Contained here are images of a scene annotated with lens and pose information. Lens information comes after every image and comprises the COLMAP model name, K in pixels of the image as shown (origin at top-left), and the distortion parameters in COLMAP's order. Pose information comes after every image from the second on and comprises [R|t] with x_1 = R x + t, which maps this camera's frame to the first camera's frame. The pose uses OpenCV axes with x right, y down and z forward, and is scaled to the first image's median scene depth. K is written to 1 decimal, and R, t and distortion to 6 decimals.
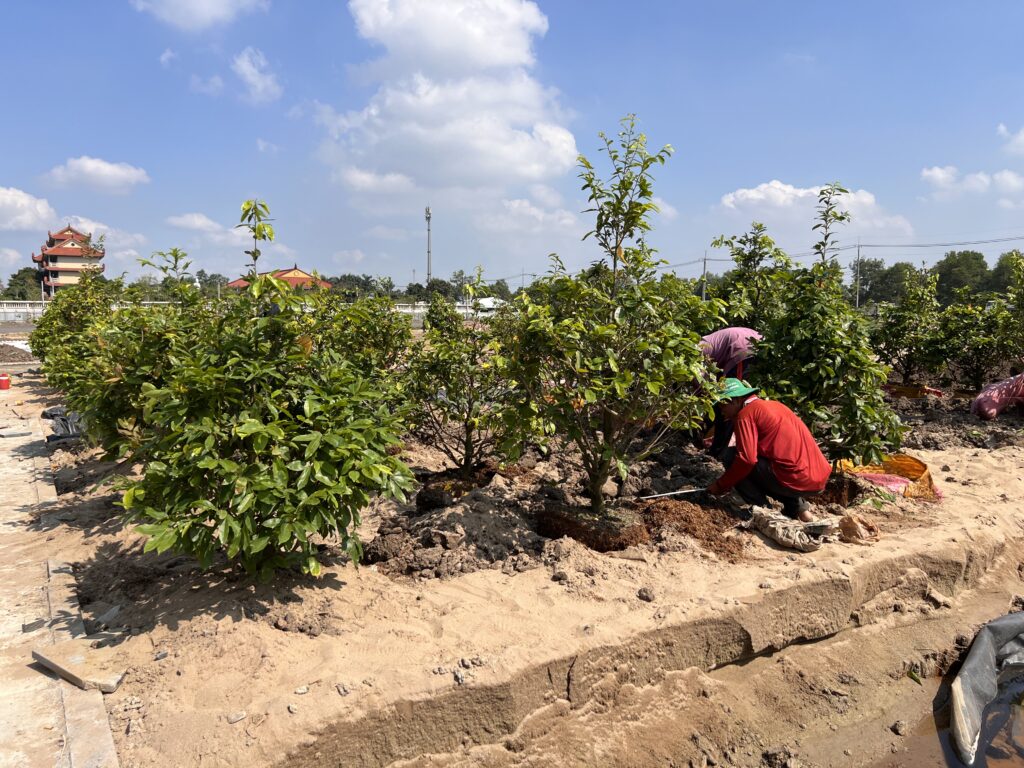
lens RADIAL K [[782.3, 0, 513.6], [0, 782.3, 387.1], [0, 0, 1]] dist [0.065377, -0.057959]
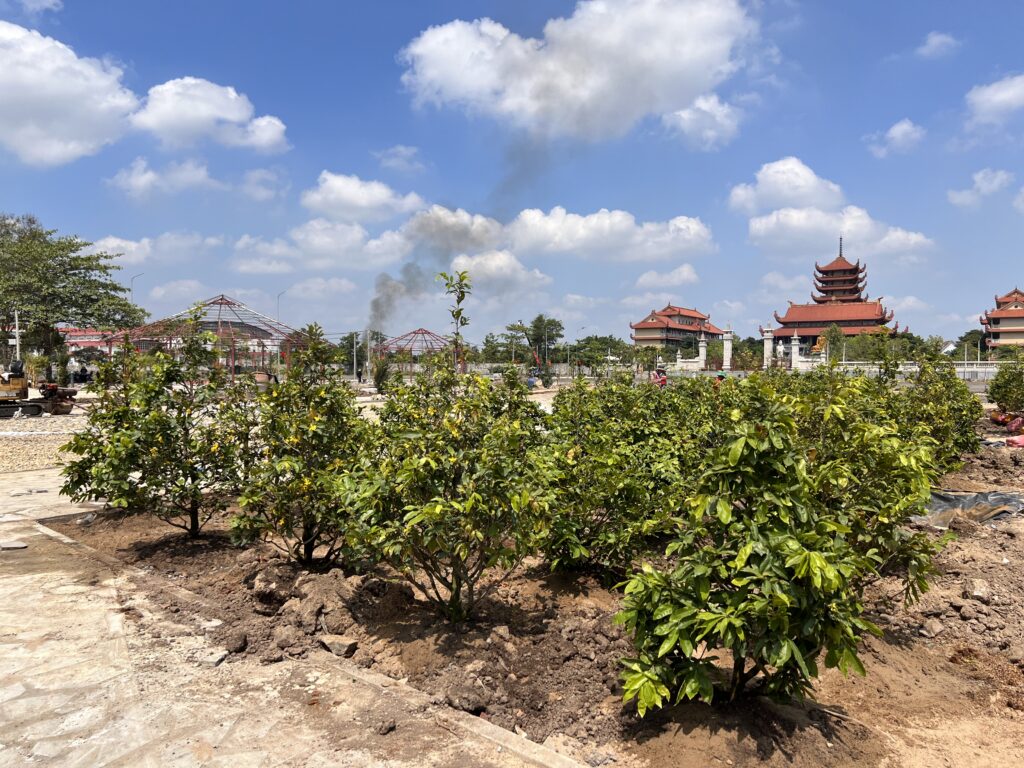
lens RADIAL K [[771.0, 0, 510.7], [0, 771.0, 385.0], [0, 0, 1]] dist [0.004627, 0.001259]
pose [[0.450901, 0.018954, -0.892373, 0.707838], [-0.083743, 0.996263, -0.021153, -0.013136], [0.888637, 0.084268, 0.450803, -0.459746]]
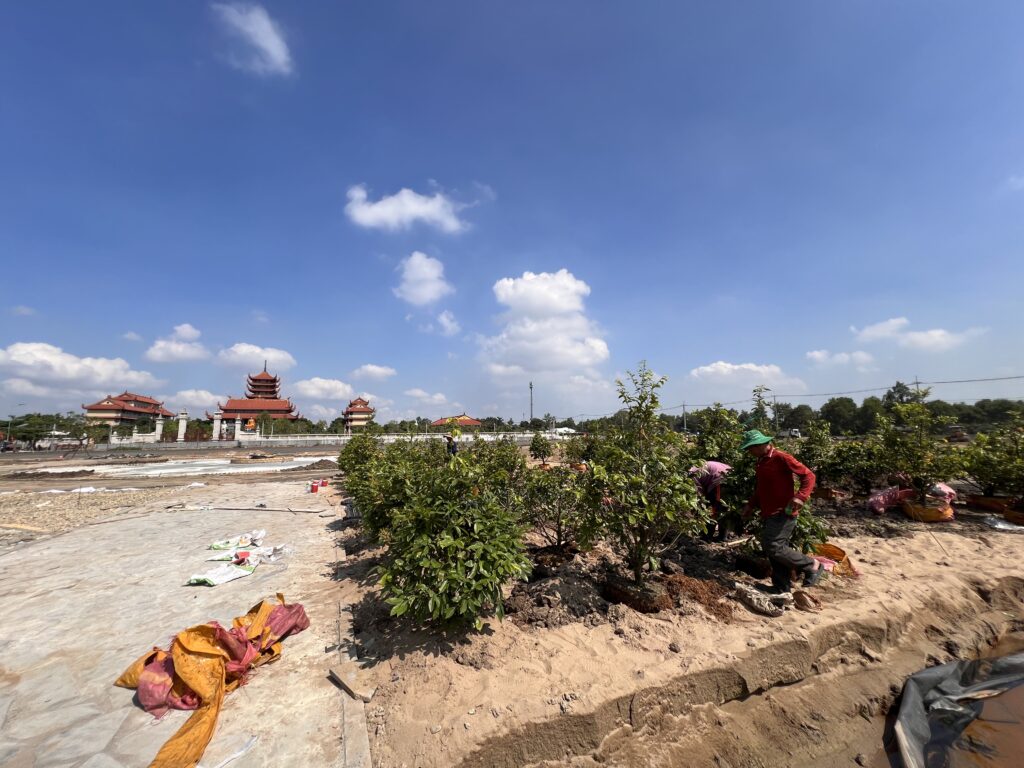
lens RADIAL K [[417.9, 0, 512.3], [0, 417.9, 384.9], [0, 0, 1]] dist [0.012797, 0.000648]
pose [[0.988258, -0.030744, -0.149668, -0.014145], [-0.001507, 0.977538, -0.210752, -0.070730], [0.152786, 0.208503, 0.966014, -0.009260]]
